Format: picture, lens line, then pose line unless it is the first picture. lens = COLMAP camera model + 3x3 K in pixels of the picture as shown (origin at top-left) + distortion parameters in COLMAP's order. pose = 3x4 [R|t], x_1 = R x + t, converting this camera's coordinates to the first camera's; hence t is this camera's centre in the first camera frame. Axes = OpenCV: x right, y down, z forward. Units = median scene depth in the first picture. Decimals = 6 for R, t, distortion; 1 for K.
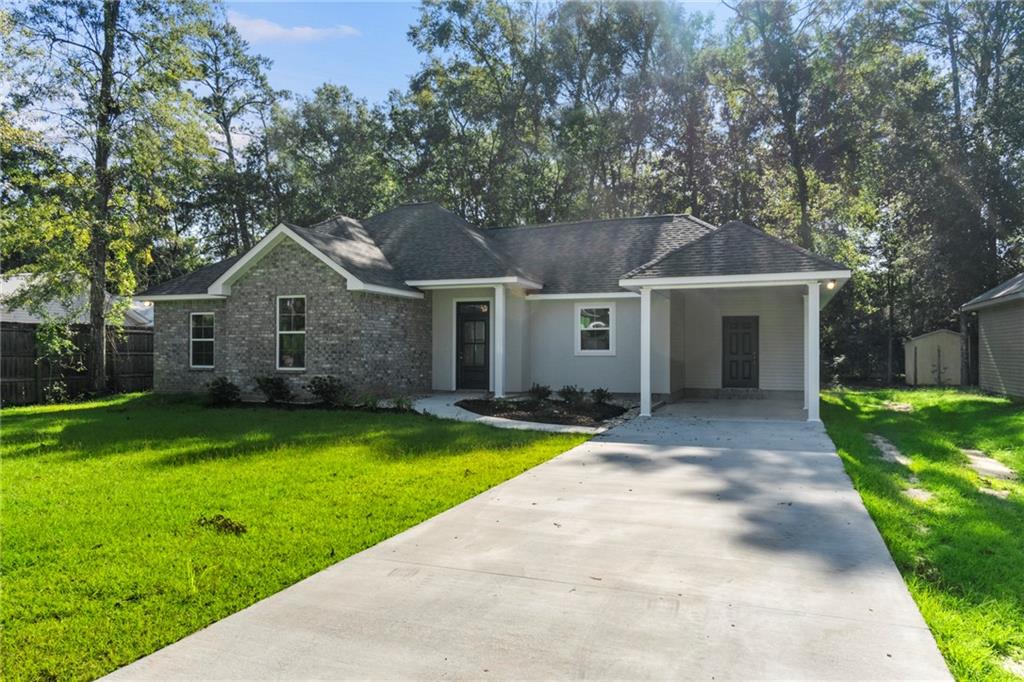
lens RADIAL K [[706.4, 0, 510.3], [0, 706.4, 337.5], [0, 0, 1]] dist [-0.001014, 0.003851]
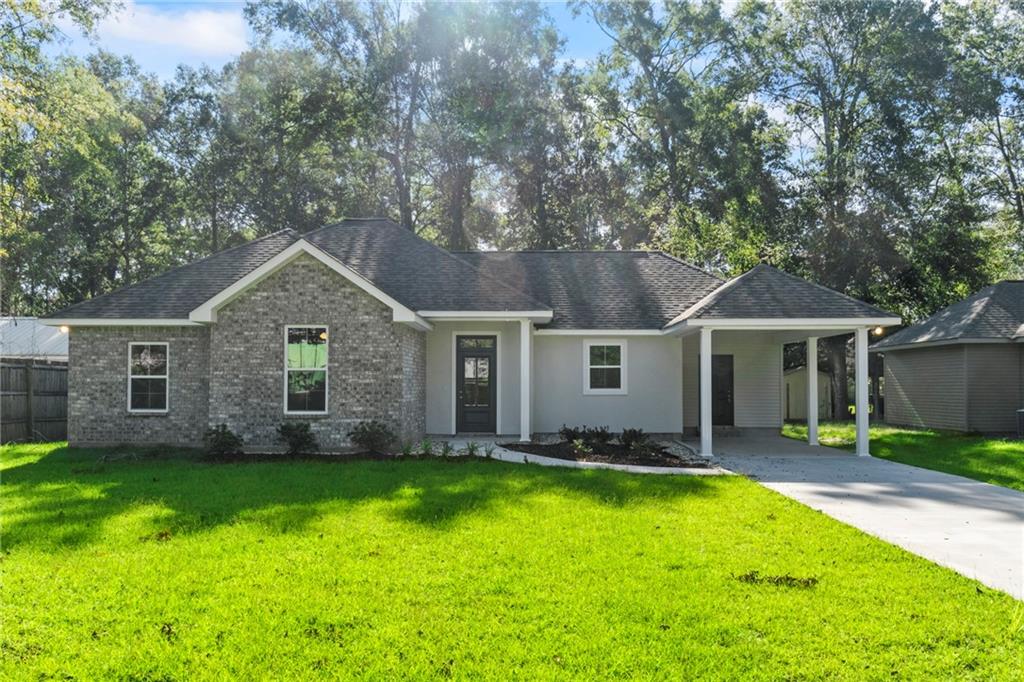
lens RADIAL K [[791.0, 0, 512.6], [0, 791.0, 347.6], [0, 0, 1]] dist [0.000895, -0.001457]
pose [[0.939786, 0.015422, 0.341414, -0.366401], [-0.006252, 0.999590, -0.027945, -0.007459], [-0.341705, 0.024128, 0.939497, 0.032088]]
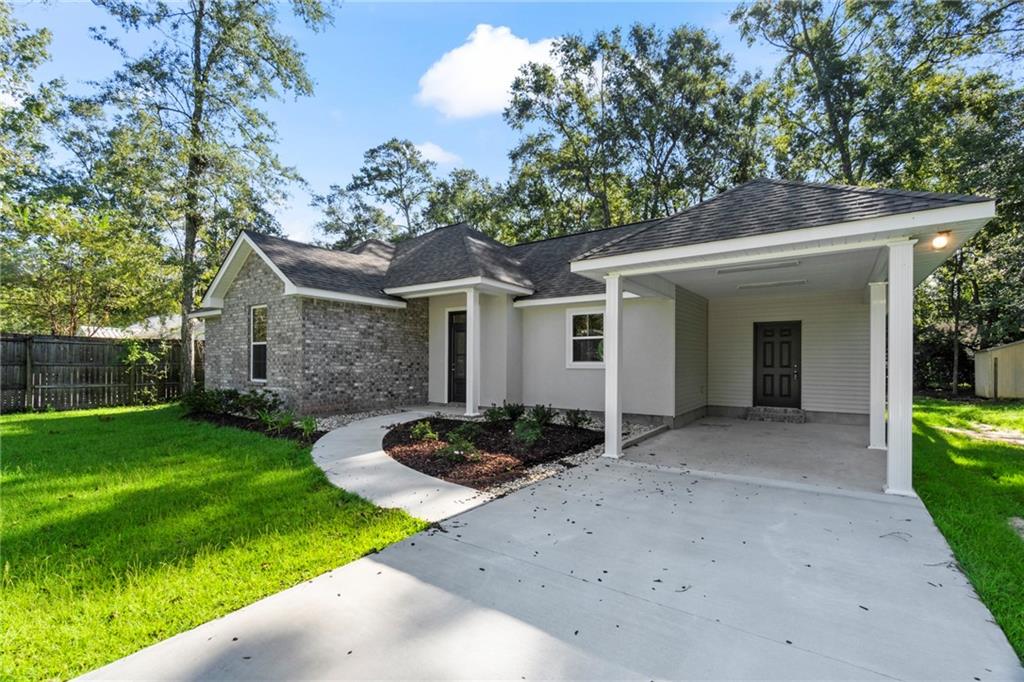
lens RADIAL K [[455.6, 0, 509.3], [0, 455.6, 359.5], [0, 0, 1]] dist [-0.005009, -0.000999]
pose [[0.969026, 0.000852, -0.246957, 0.165178], [0.003309, 0.999859, 0.016433, 0.005205], [0.246937, -0.016741, 0.968887, 0.434787]]
